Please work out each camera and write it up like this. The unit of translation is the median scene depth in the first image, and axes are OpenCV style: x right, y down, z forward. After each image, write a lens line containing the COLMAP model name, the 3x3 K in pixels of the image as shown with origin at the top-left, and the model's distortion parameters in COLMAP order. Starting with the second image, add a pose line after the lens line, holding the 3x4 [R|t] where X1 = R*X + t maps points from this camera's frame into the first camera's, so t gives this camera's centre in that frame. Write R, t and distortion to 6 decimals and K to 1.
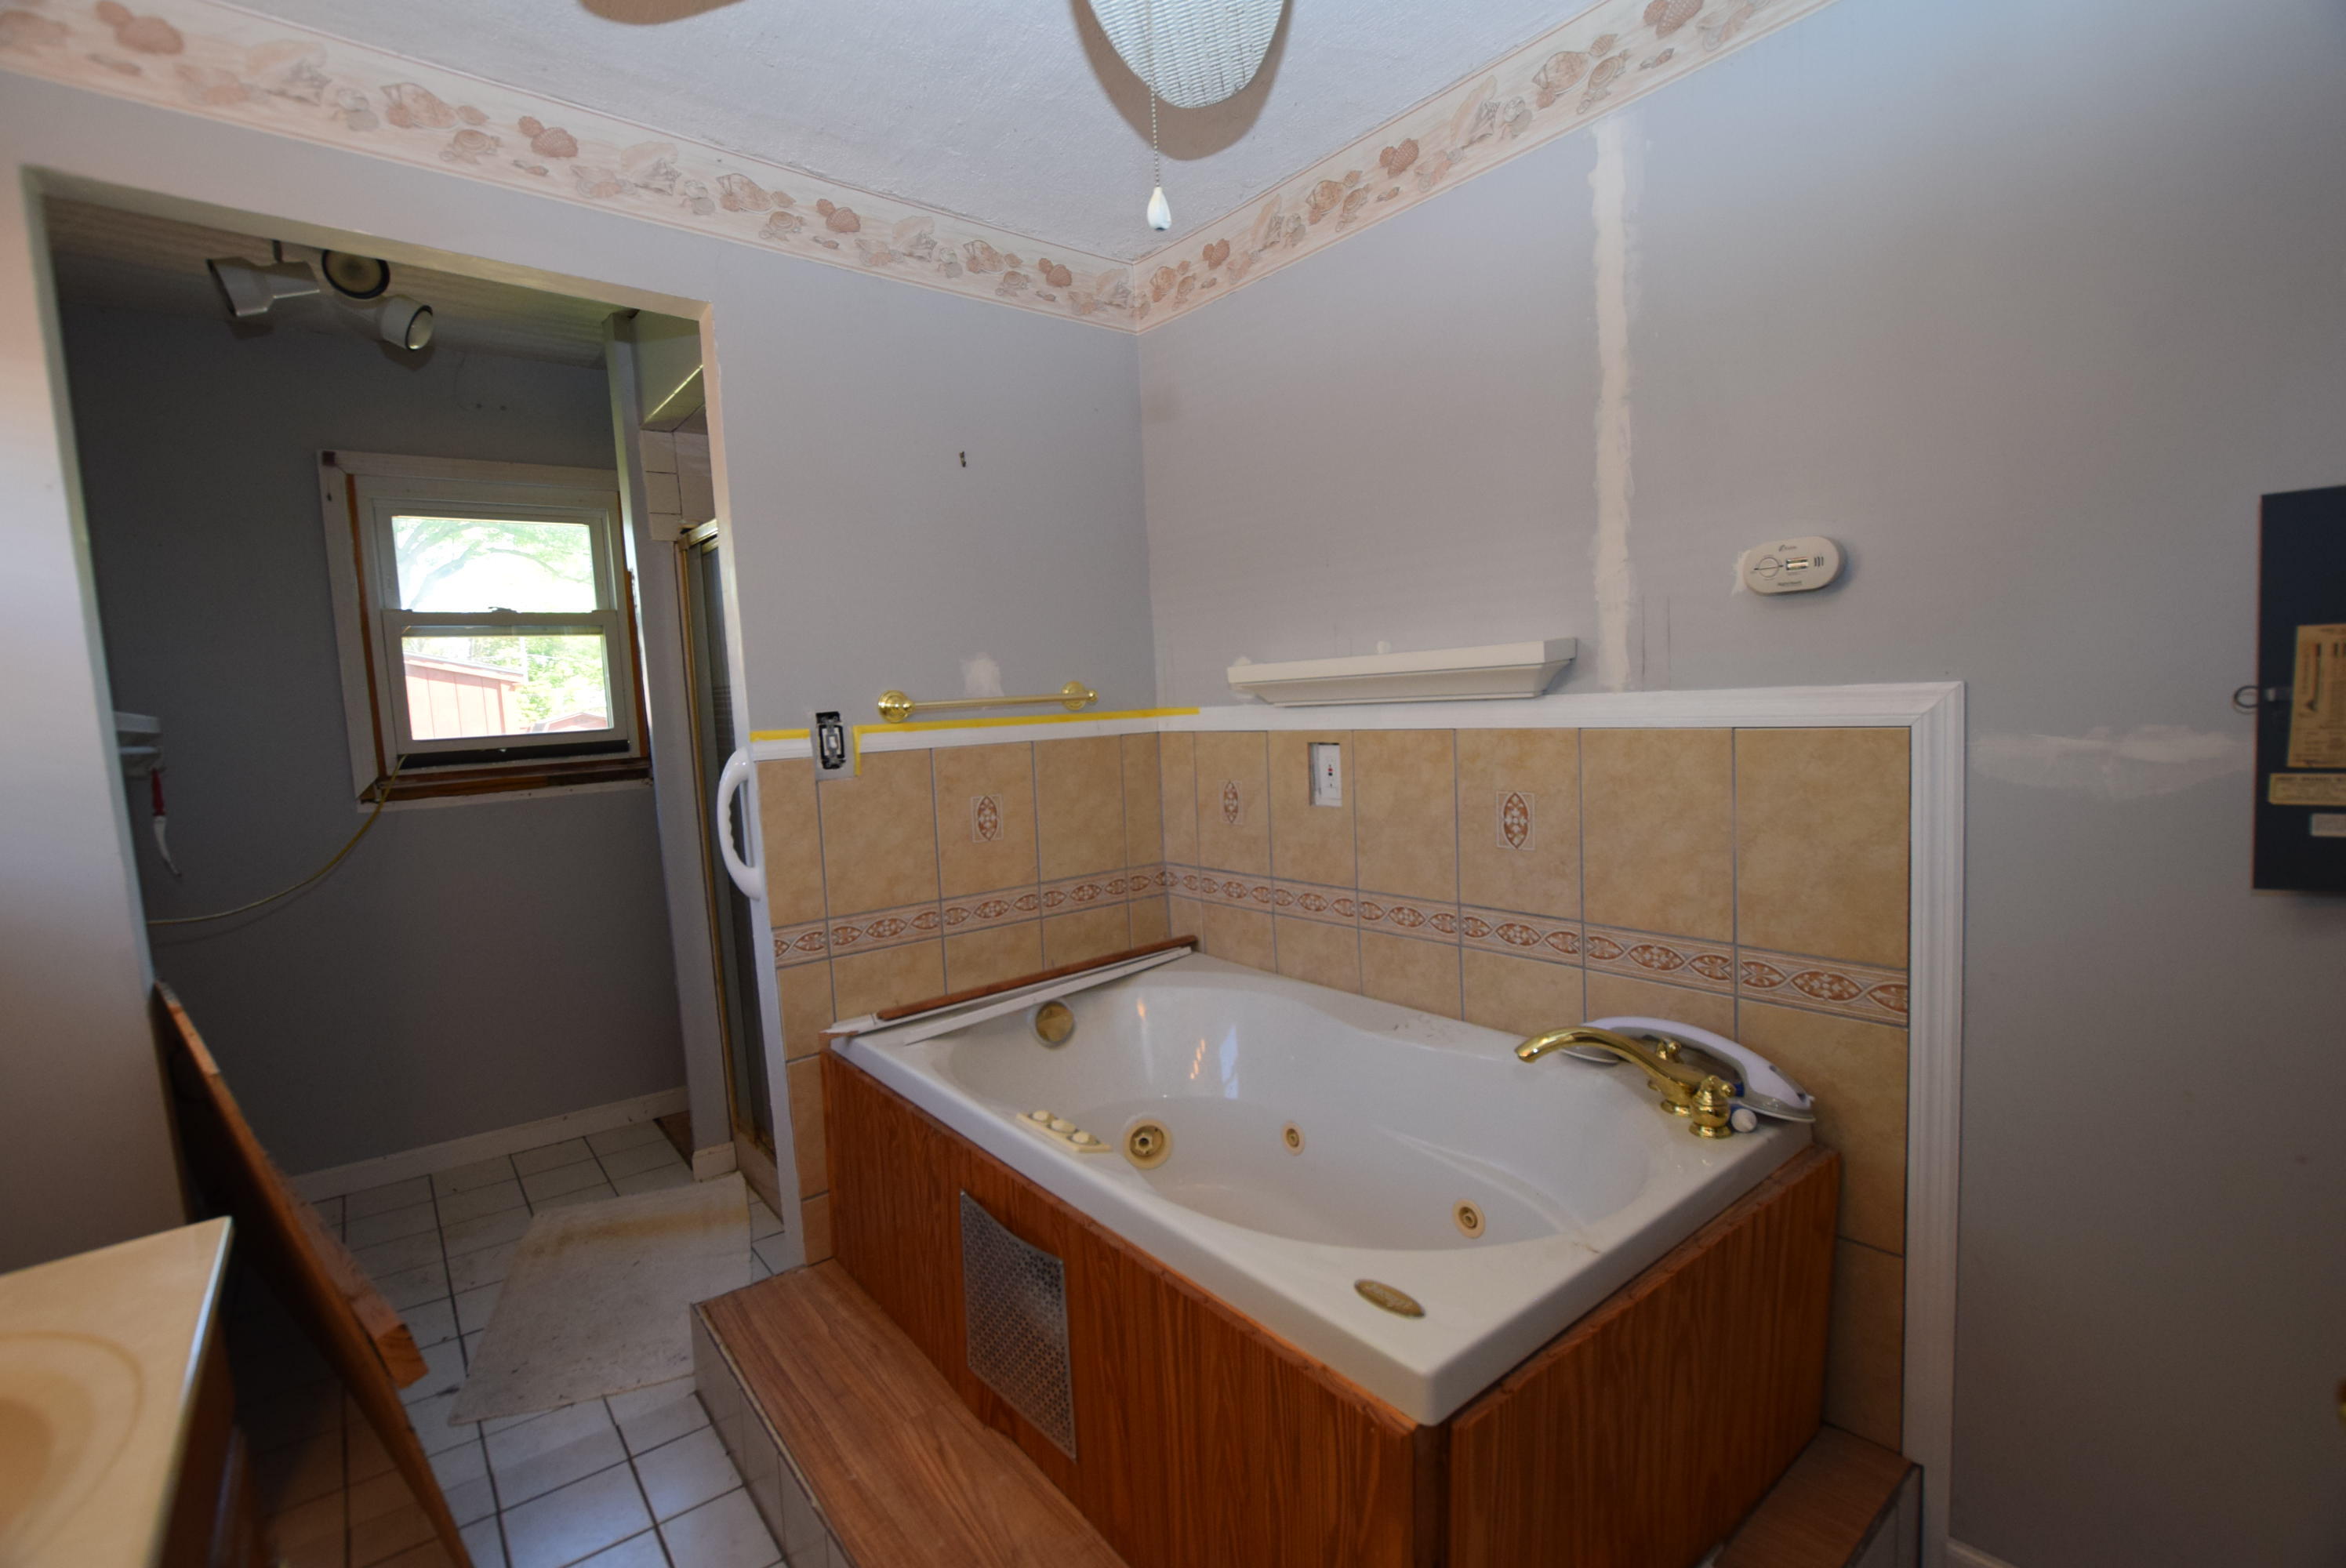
lens RADIAL K [[1043.6, 0, 1171.6], [0, 1043.6, 786.7], [0, 0, 1]] dist [-0.014825, 0.000839]
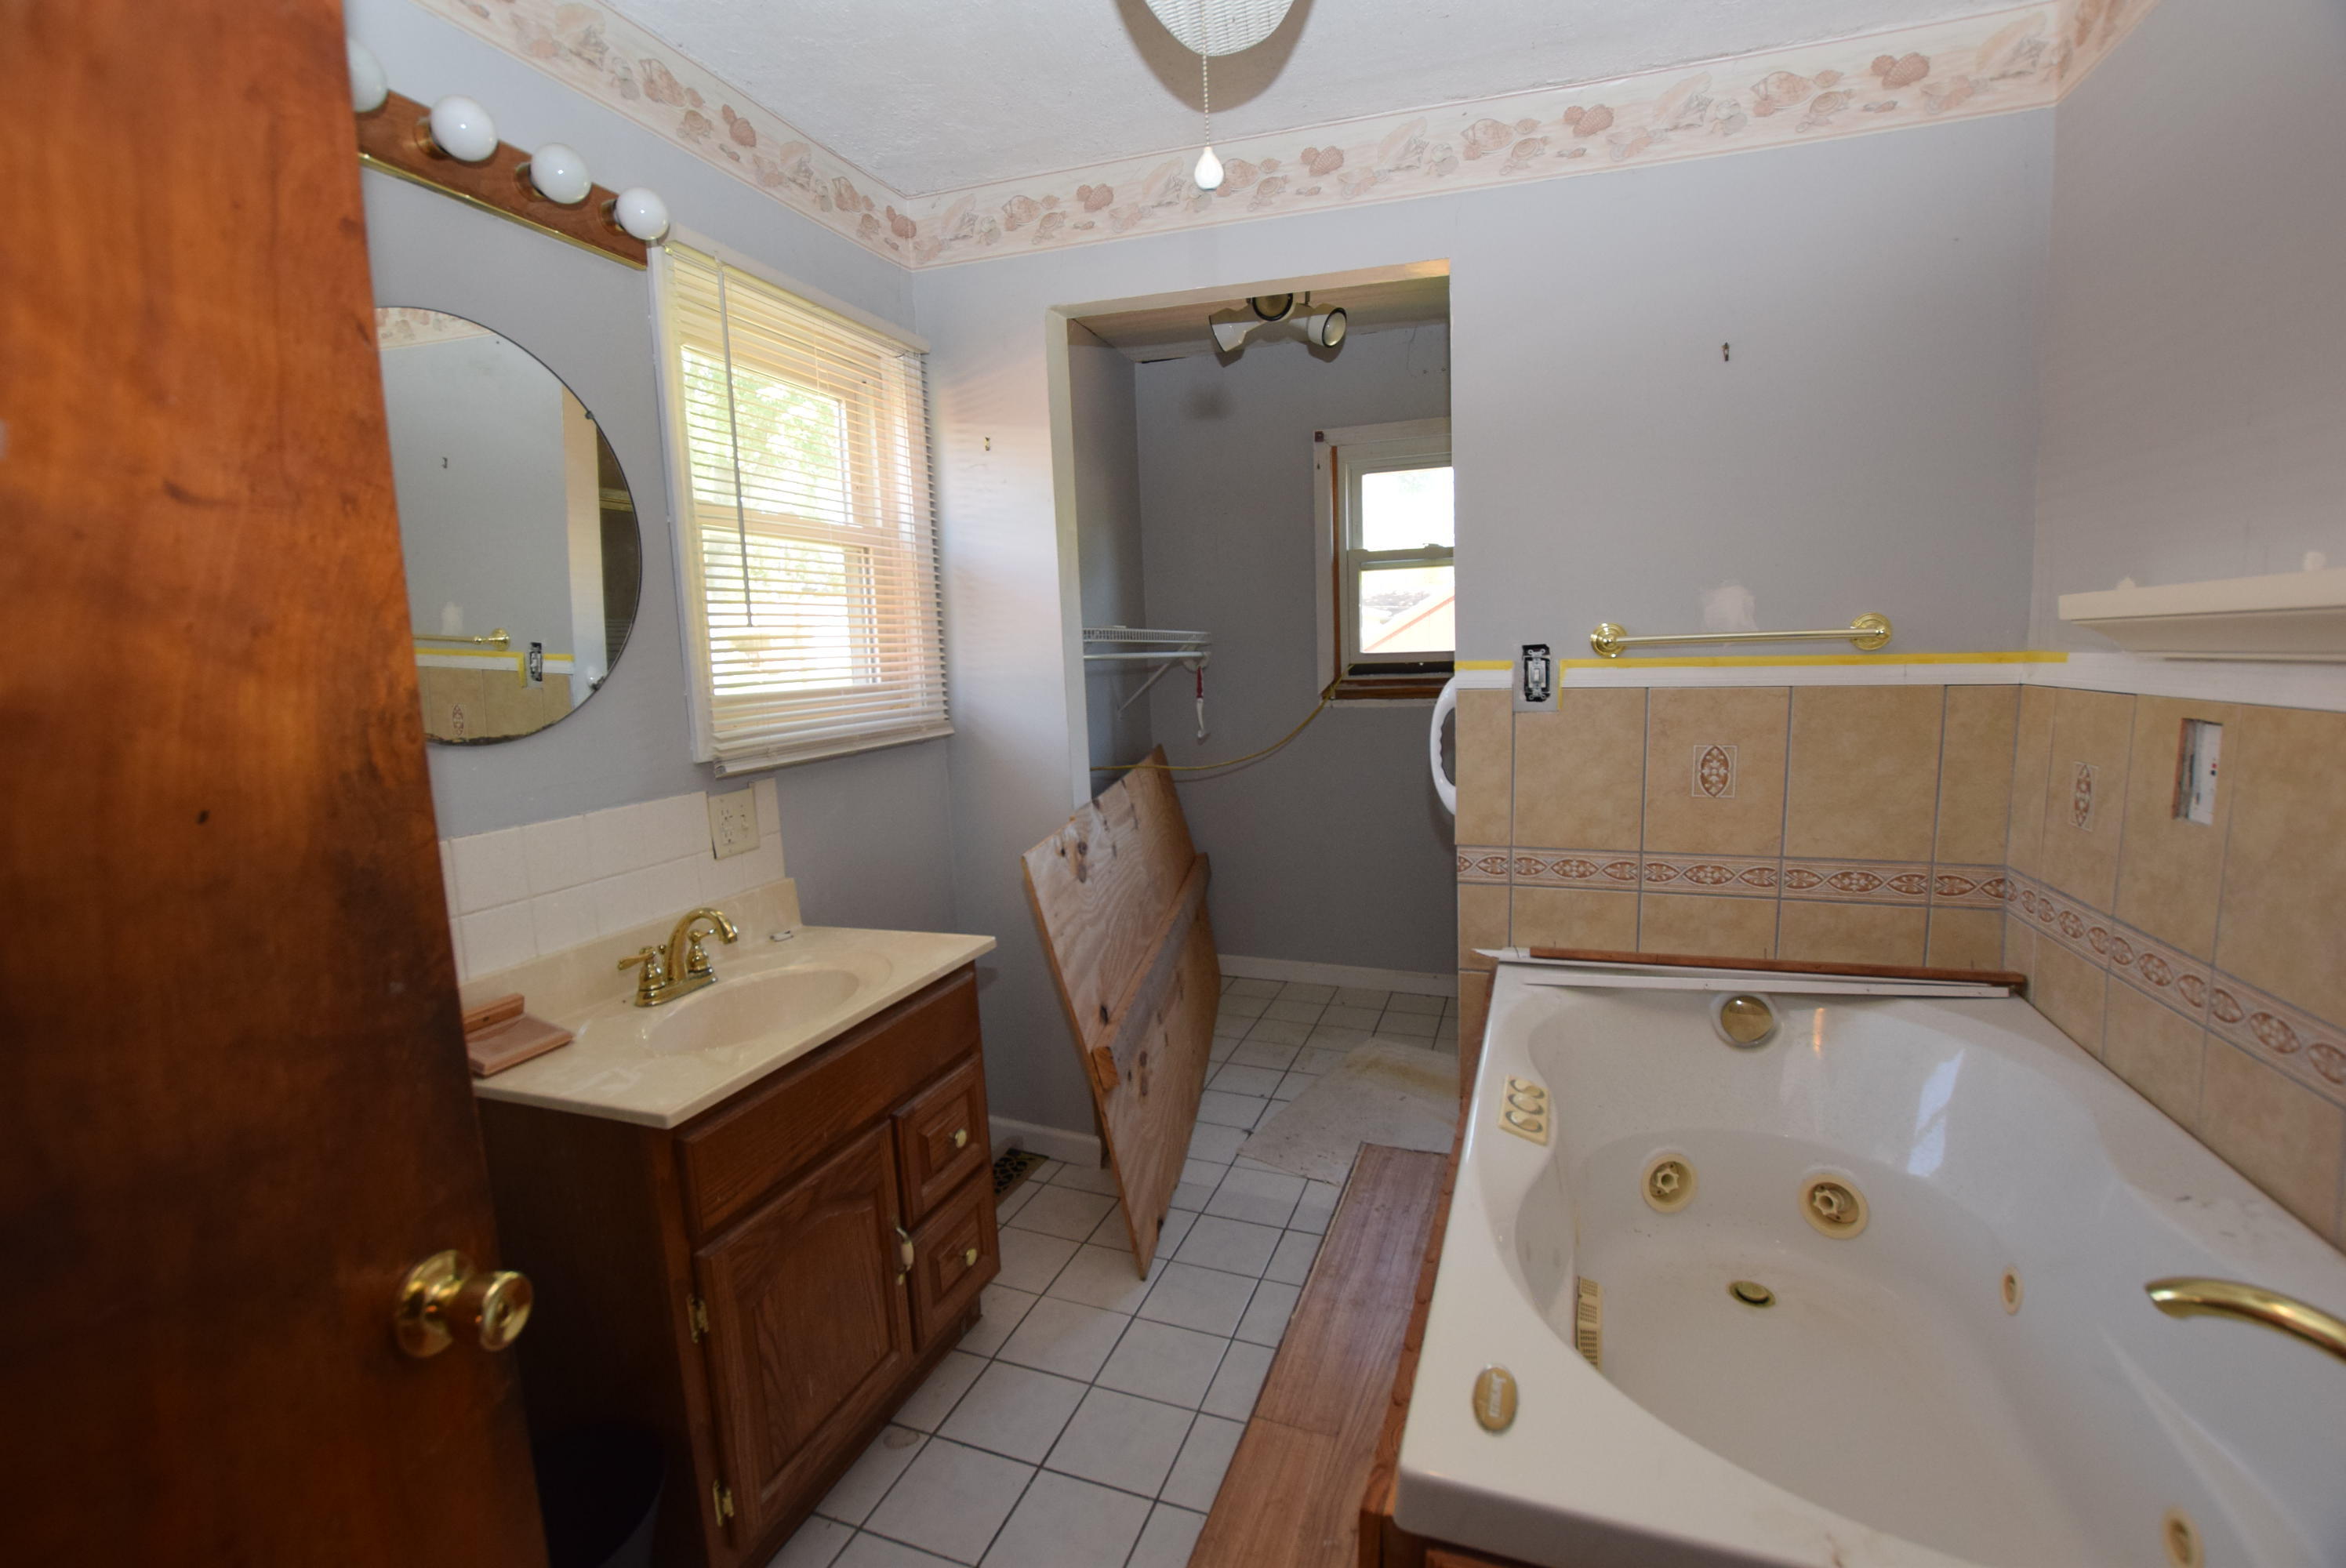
lens RADIAL K [[1043.6, 0, 1175.1], [0, 1043.6, 788.2], [0, 0, 1]] dist [-0.014825, 0.000839]
pose [[0.527896, 0.145553, -0.836744, 0.320313], [-0.072160, 0.989330, 0.126570, -0.033852], [0.846238, -0.006436, 0.532766, 0.156546]]
